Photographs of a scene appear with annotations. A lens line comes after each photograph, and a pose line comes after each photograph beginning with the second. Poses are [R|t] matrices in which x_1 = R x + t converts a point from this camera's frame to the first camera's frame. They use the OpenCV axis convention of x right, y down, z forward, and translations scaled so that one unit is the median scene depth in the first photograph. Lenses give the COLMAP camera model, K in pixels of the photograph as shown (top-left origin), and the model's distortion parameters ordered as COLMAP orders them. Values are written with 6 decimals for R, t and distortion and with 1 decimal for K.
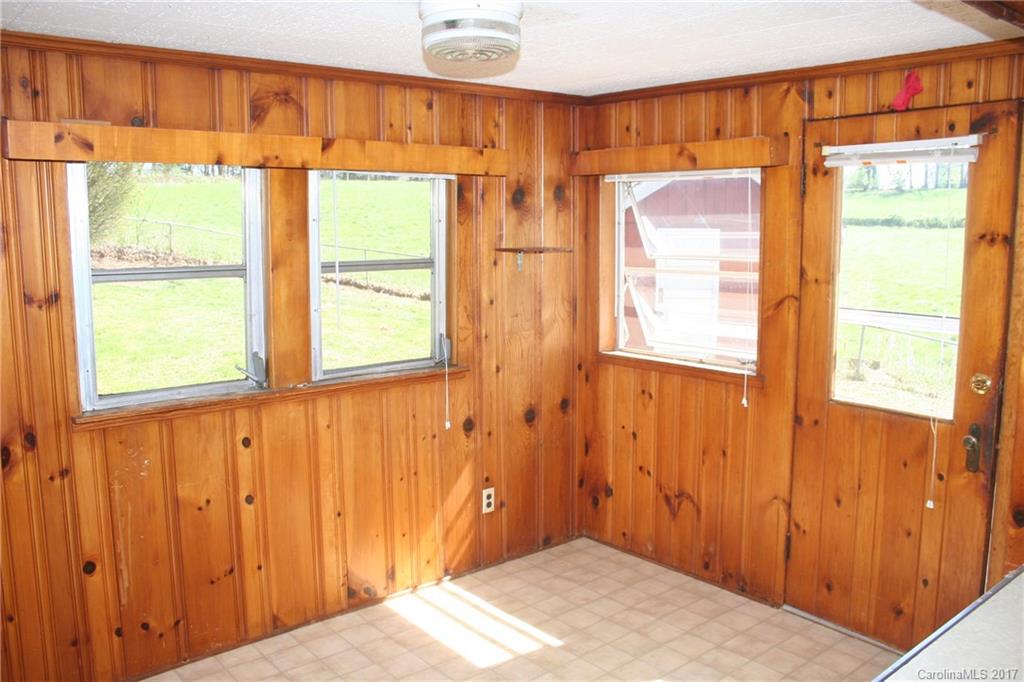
lens RADIAL K [[855.4, 0, 507.9], [0, 855.4, 338.0], [0, 0, 1]] dist [-0.158637, 0.125214]
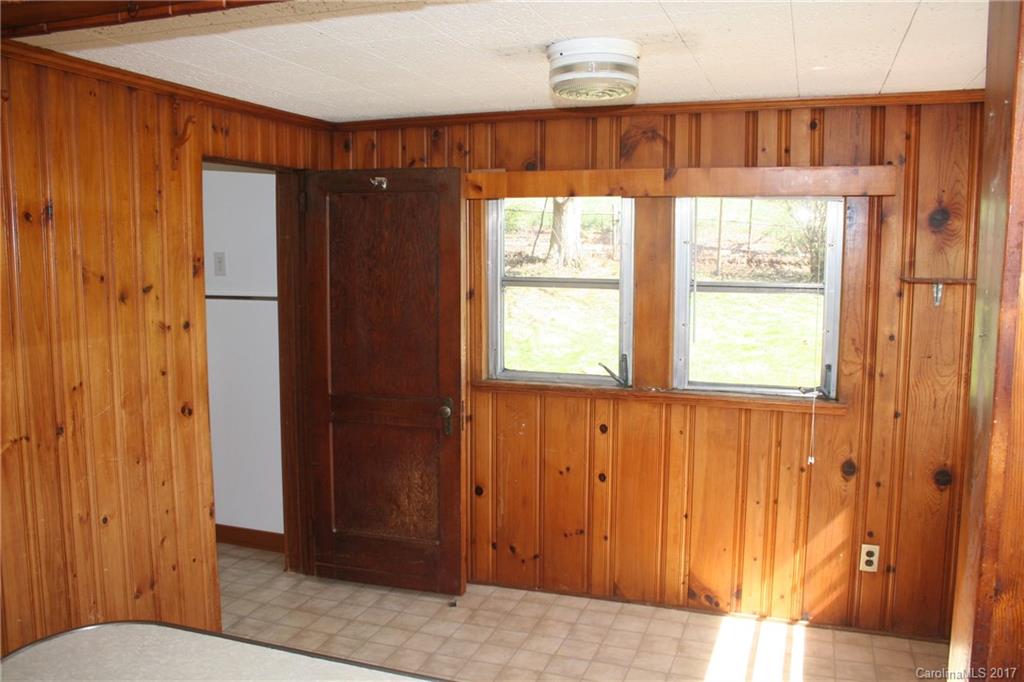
lens RADIAL K [[855.4, 0, 508.3], [0, 855.4, 333.8], [0, 0, 1]] dist [-0.158637, 0.125214]
pose [[0.492812, 0.095873, -0.864838, 0.596461], [-0.117337, 0.992155, 0.043125, -0.040982], [0.862188, 0.080225, 0.500195, 0.252798]]
